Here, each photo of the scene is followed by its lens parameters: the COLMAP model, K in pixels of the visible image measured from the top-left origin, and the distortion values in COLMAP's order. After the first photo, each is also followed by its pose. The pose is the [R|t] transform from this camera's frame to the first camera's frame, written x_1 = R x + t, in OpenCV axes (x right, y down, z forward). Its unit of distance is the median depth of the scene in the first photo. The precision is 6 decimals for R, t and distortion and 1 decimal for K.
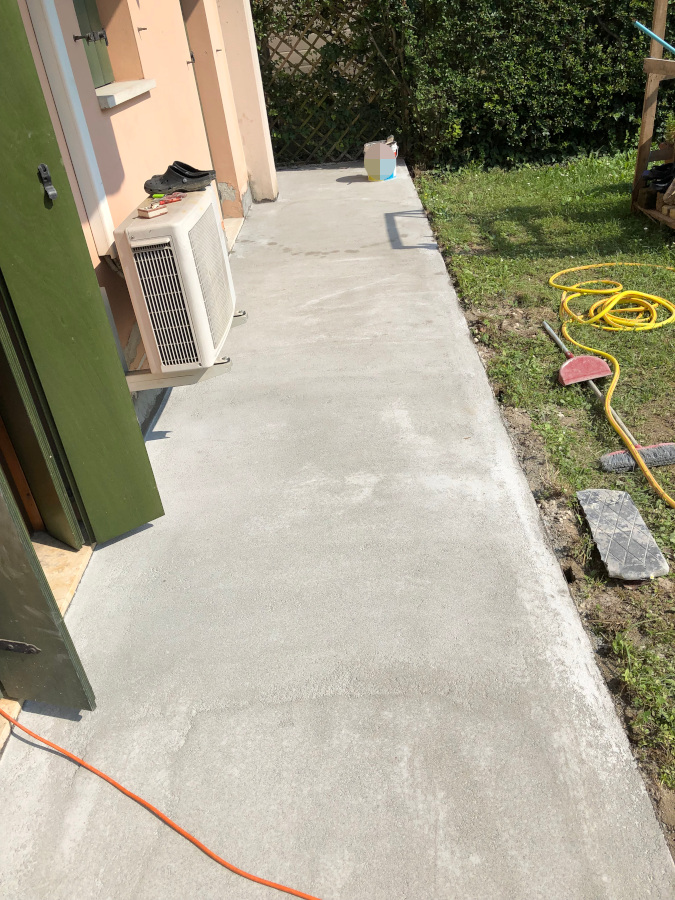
lens RADIAL K [[745.2, 0, 334.1], [0, 745.2, 447.8], [0, 0, 1]] dist [0.019097, -0.010624]
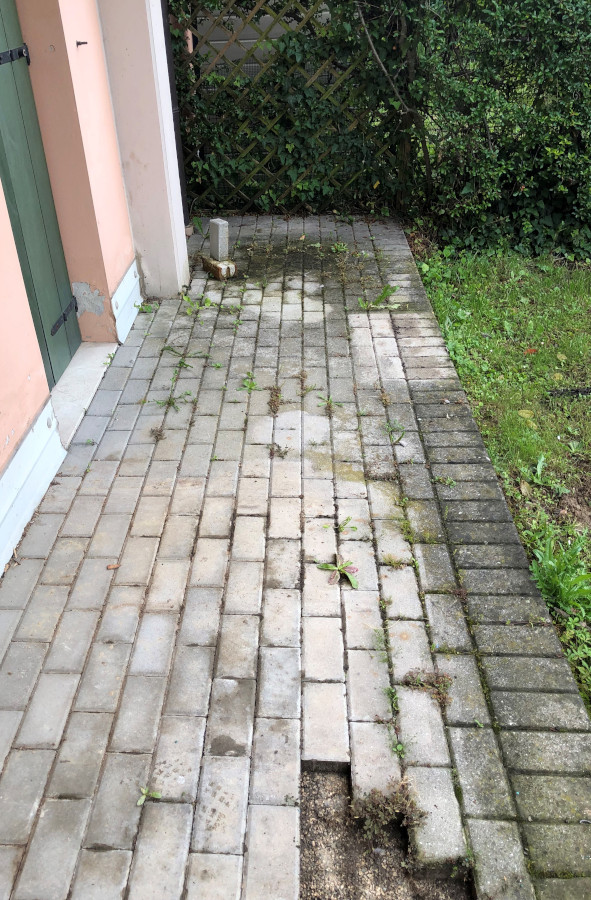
lens RADIAL K [[727.5, 0, 231.4], [0, 727.5, 418.7], [0, 0, 1]] dist [0.002263, -0.018494]
pose [[0.996231, 0.077315, -0.039333, -0.008814], [-0.076839, 0.996952, 0.013493, -0.233443], [0.040257, -0.010420, 0.999135, 0.406593]]
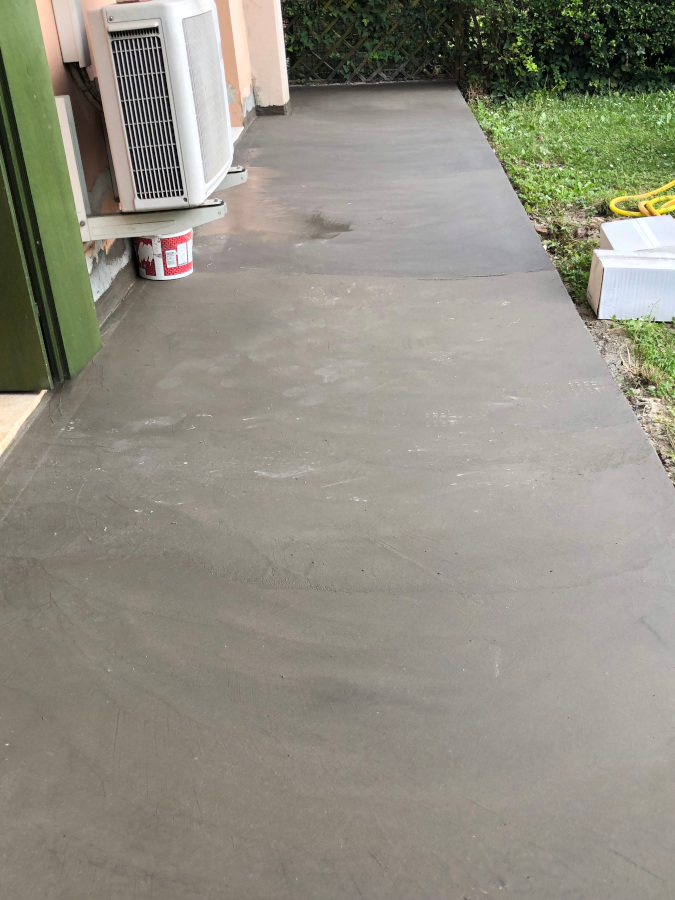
lens RADIAL K [[1016.8, 0, 341.6], [0, 1016.8, 453.9], [0, 0, 1]] dist [0.003808, 0.000000]
pose [[0.998765, 0.049615, -0.002577, -0.001203], [-0.049663, 0.995596, -0.079516, 0.090836], [-0.001380, 0.079546, 0.996830, -0.010325]]
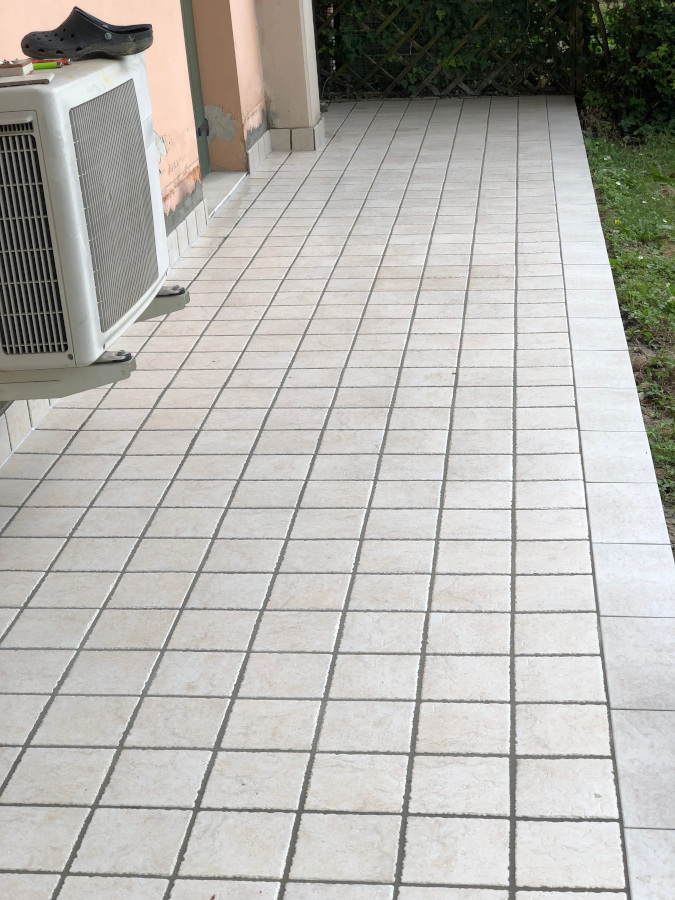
lens RADIAL K [[1478.7, 0, 336.7], [0, 1478.7, 451.3], [0, 0, 1]] dist [0.056243, 0.000000]
pose [[0.993258, 0.081914, -0.082026, 0.040808], [-0.093810, 0.983665, -0.153633, 0.039836], [0.068101, 0.160293, 0.984717, -0.006528]]
